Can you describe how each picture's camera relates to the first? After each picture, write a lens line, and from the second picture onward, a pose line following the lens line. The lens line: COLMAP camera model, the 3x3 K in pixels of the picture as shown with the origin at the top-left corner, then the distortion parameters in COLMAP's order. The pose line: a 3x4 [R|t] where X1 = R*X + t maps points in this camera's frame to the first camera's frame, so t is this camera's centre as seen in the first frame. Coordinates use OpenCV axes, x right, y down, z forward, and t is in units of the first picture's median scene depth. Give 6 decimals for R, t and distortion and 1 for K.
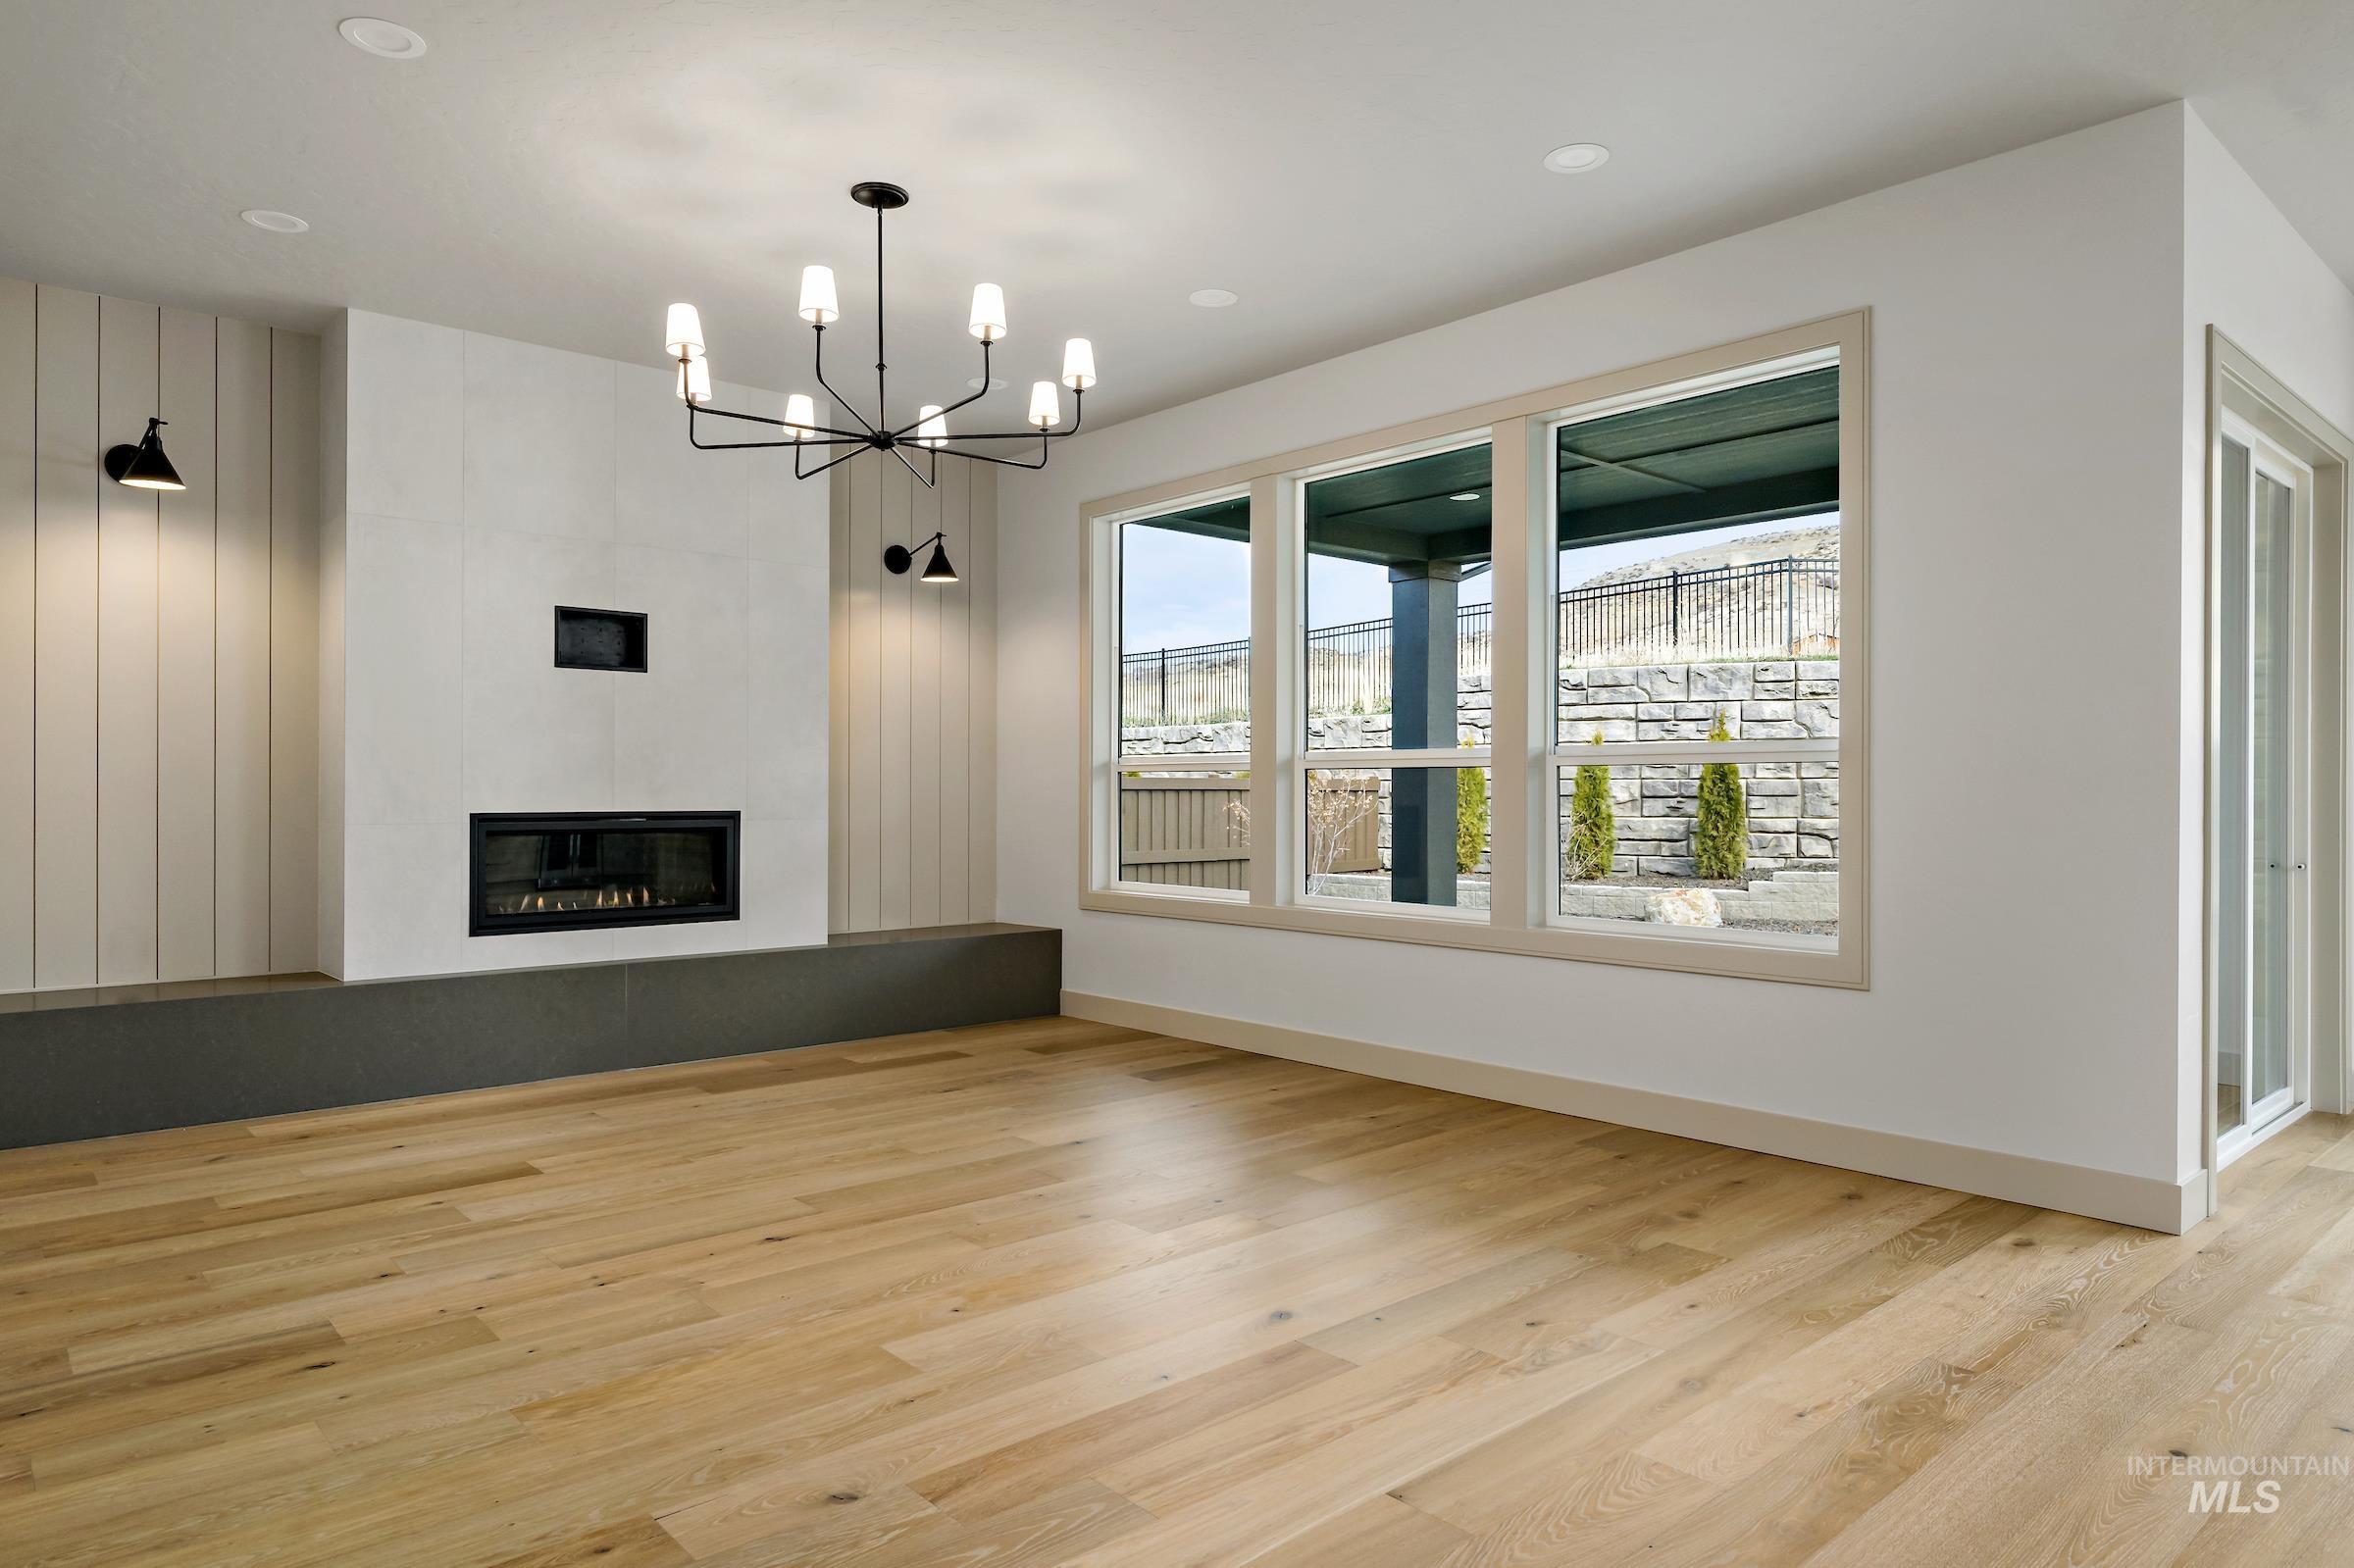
lens RADIAL K [[1418.8, 0, 1244.0], [0, 1418.8, 792.3], [0, 0, 1]] dist [-0.002845, -0.000448]
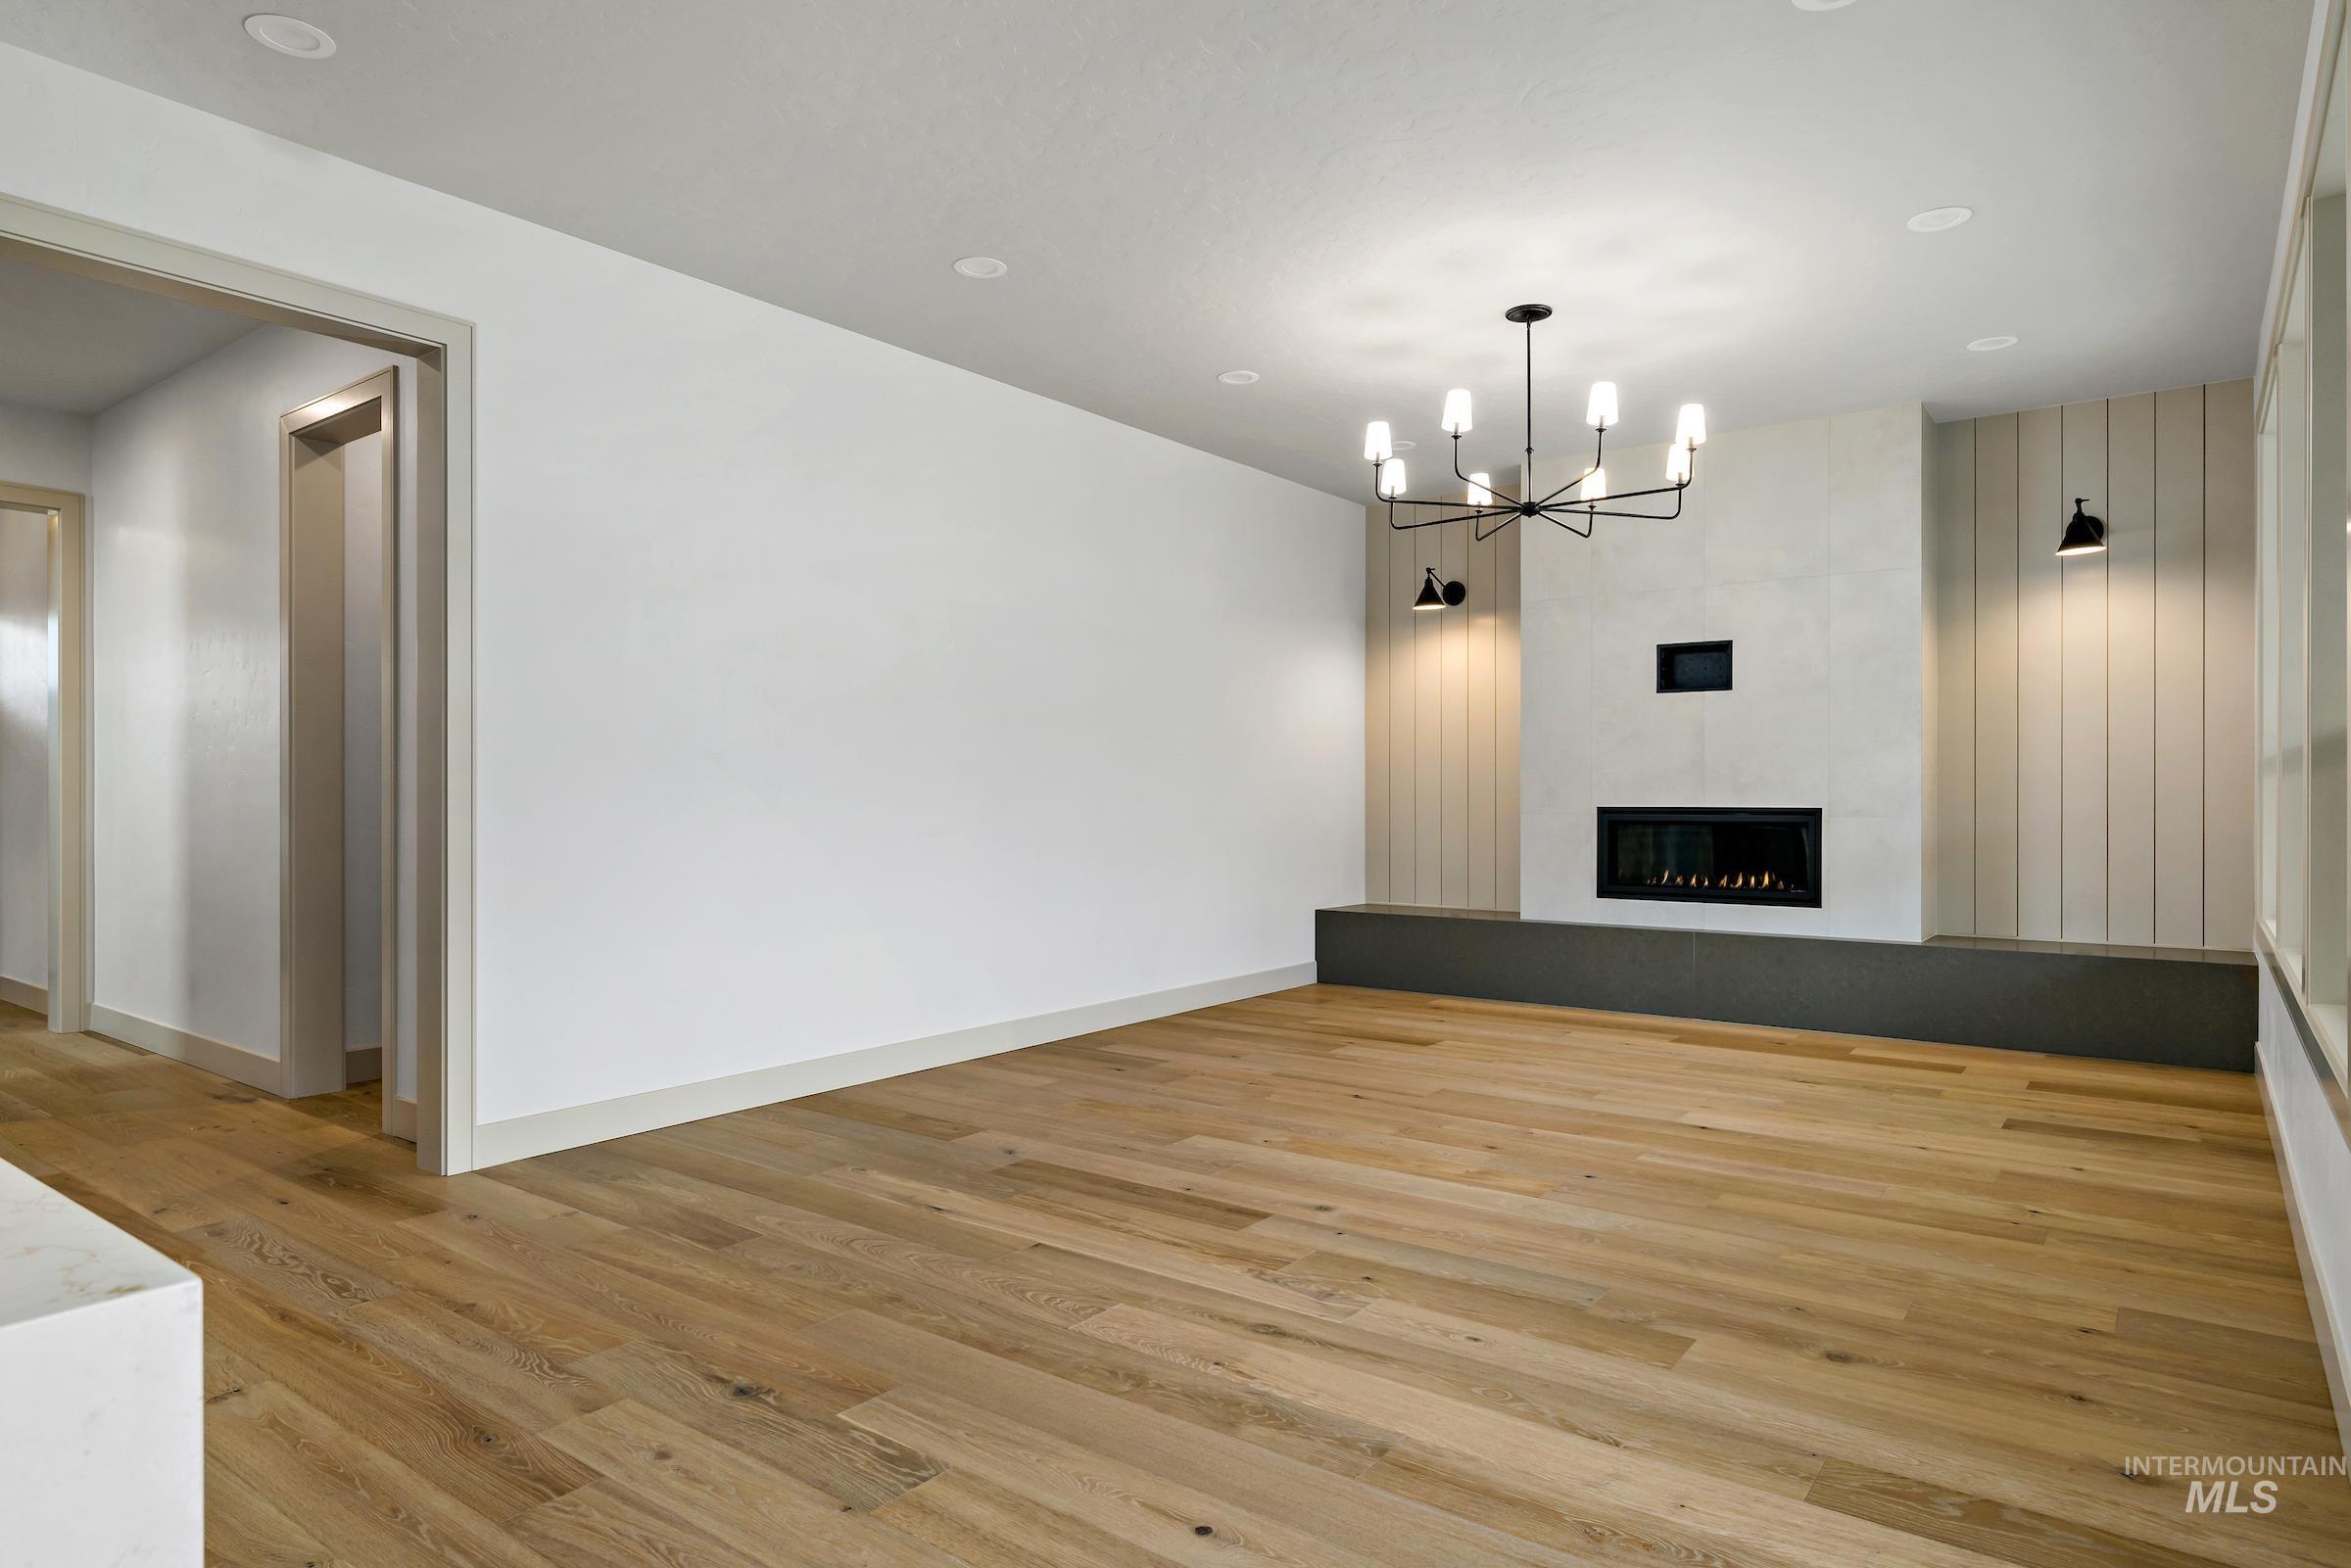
lens RADIAL K [[1404.4, 0, 1209.4], [0, 1404.4, 792.8], [0, 0, 1]] dist [-0.004668, -0.000549]
pose [[0.179032, 0.001373, -0.983842, 0.820535], [0.000675, 0.999999, 0.001518, -0.000854], [0.983843, -0.000935, 0.179030, 0.452258]]
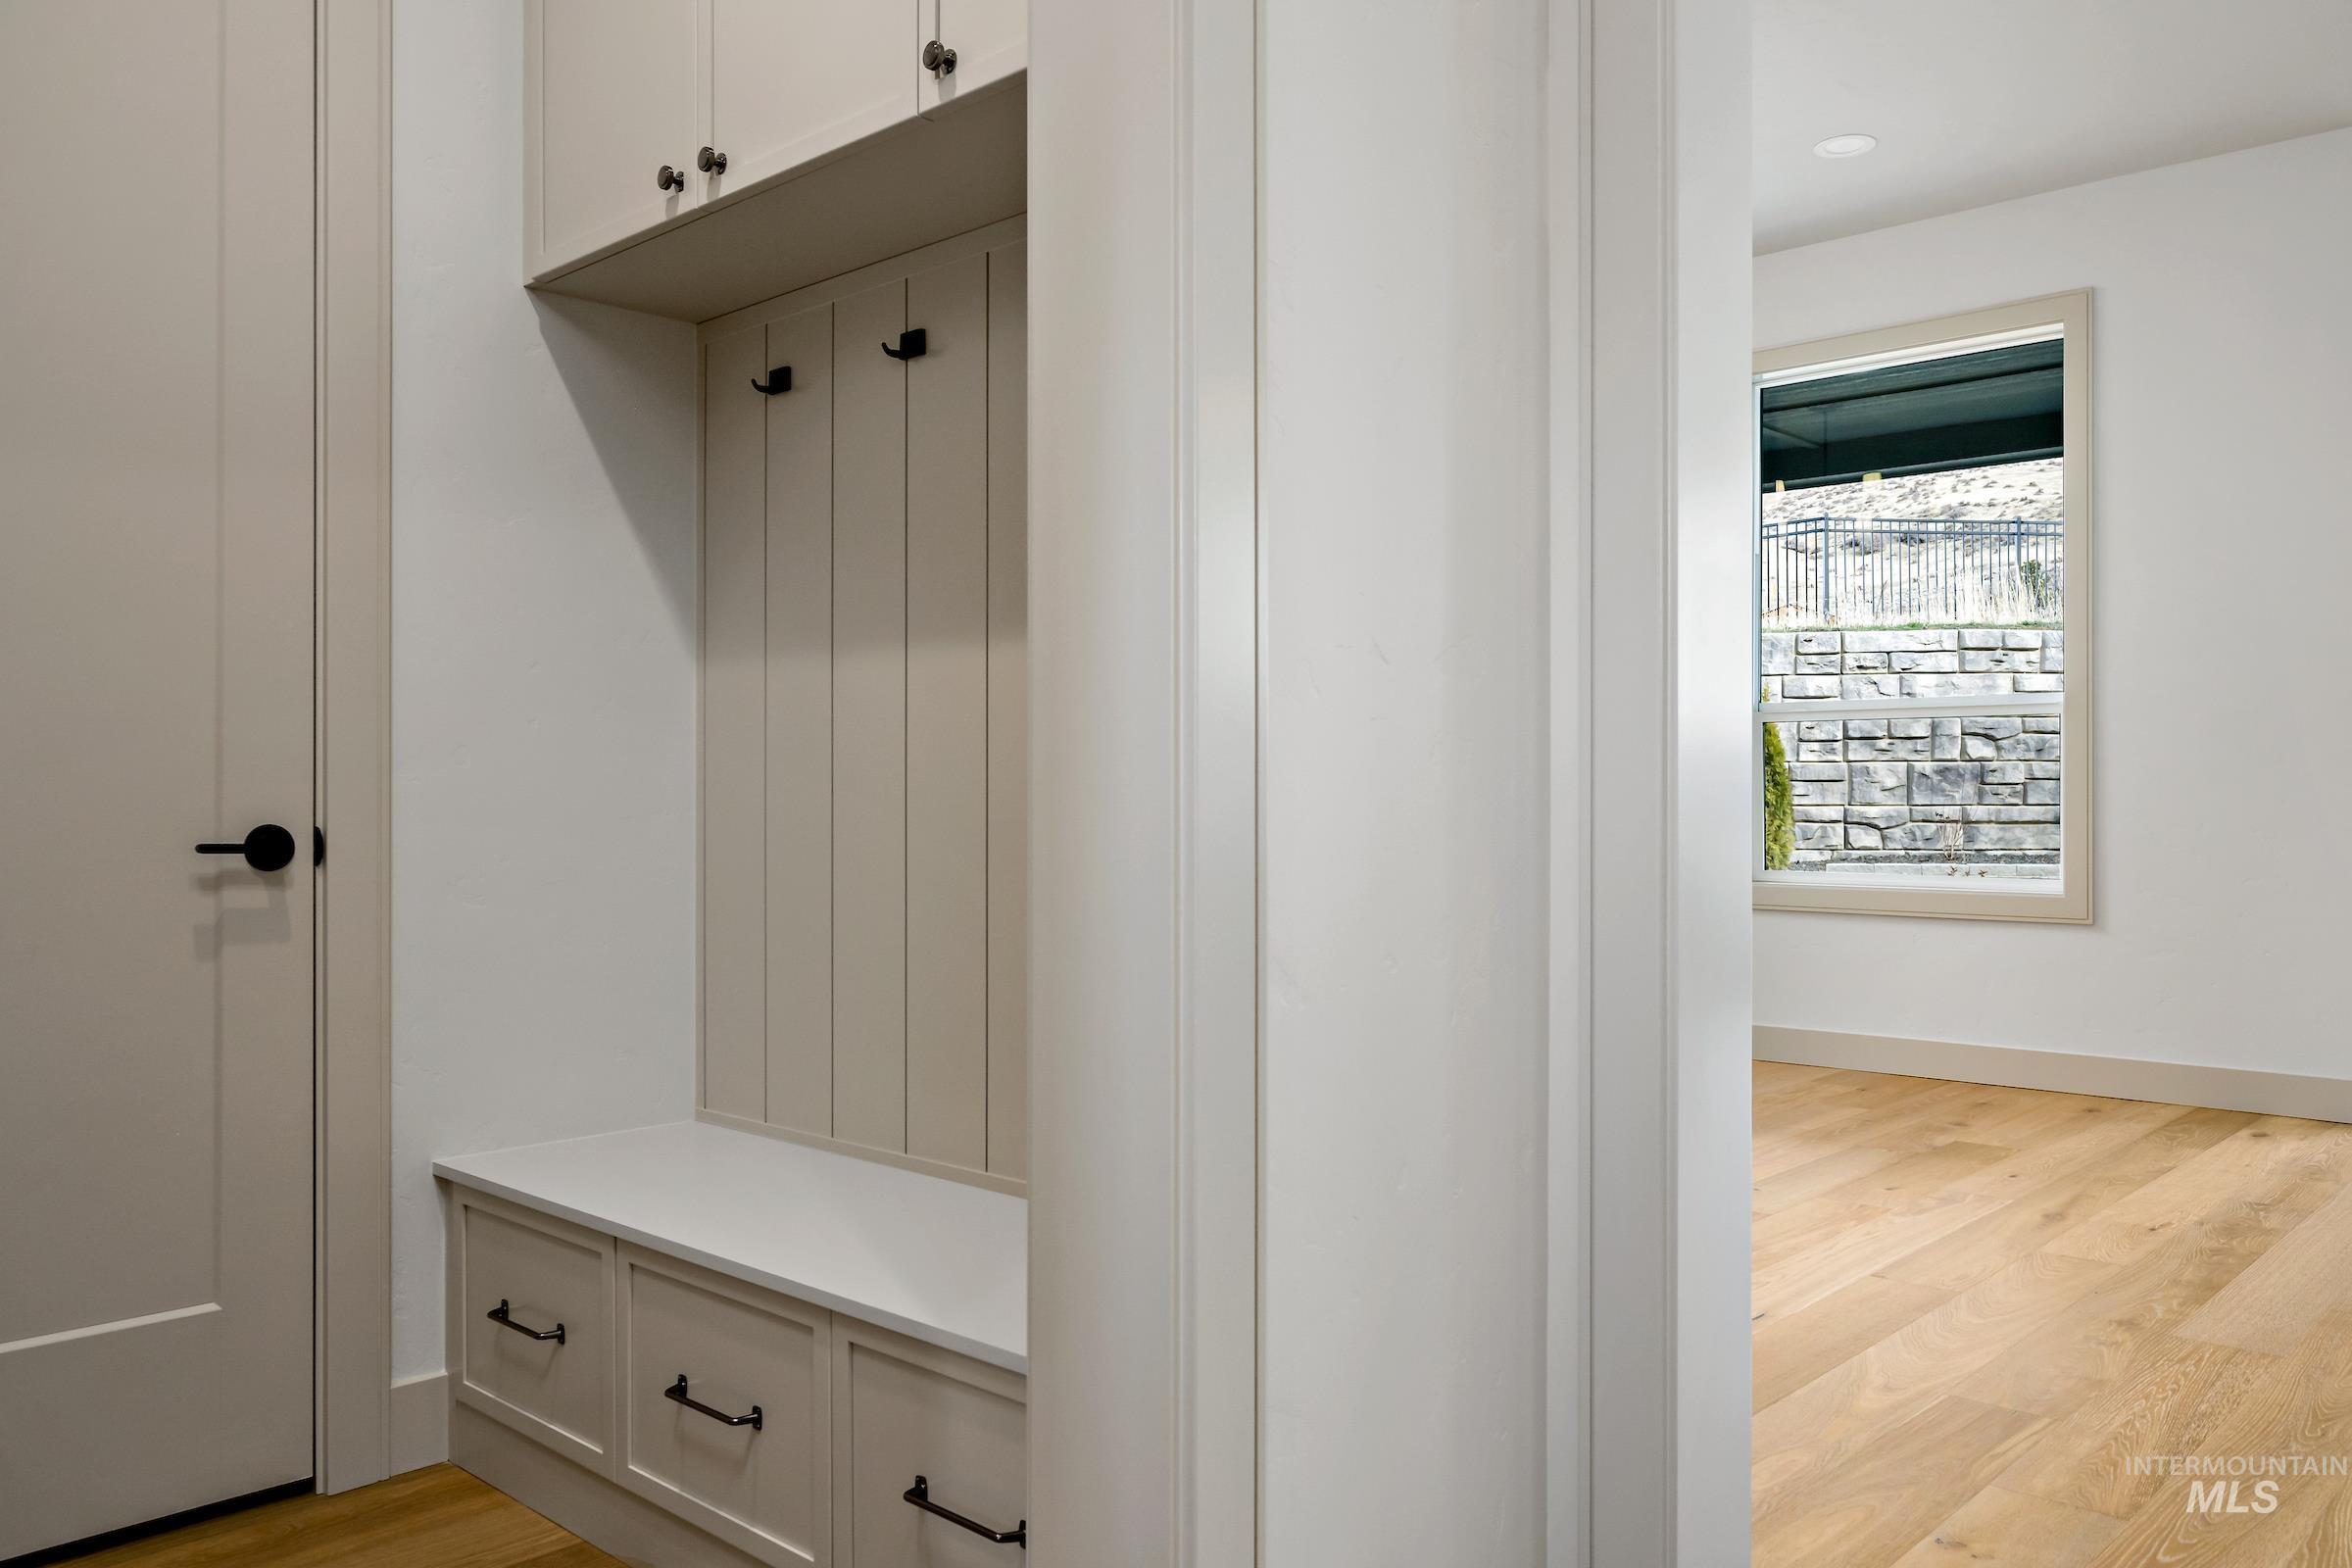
lens RADIAL K [[1733.8, 0, 1264.1], [0, 1733.8, 793.4], [0, 0, 1]] dist [-0.007732, -0.003581]
pose [[0.995949, -0.004699, 0.089800, -0.279741], [0.004807, 0.999988, -0.000990, 0.036351], [-0.089794, 0.001417, 0.995959, -0.228469]]
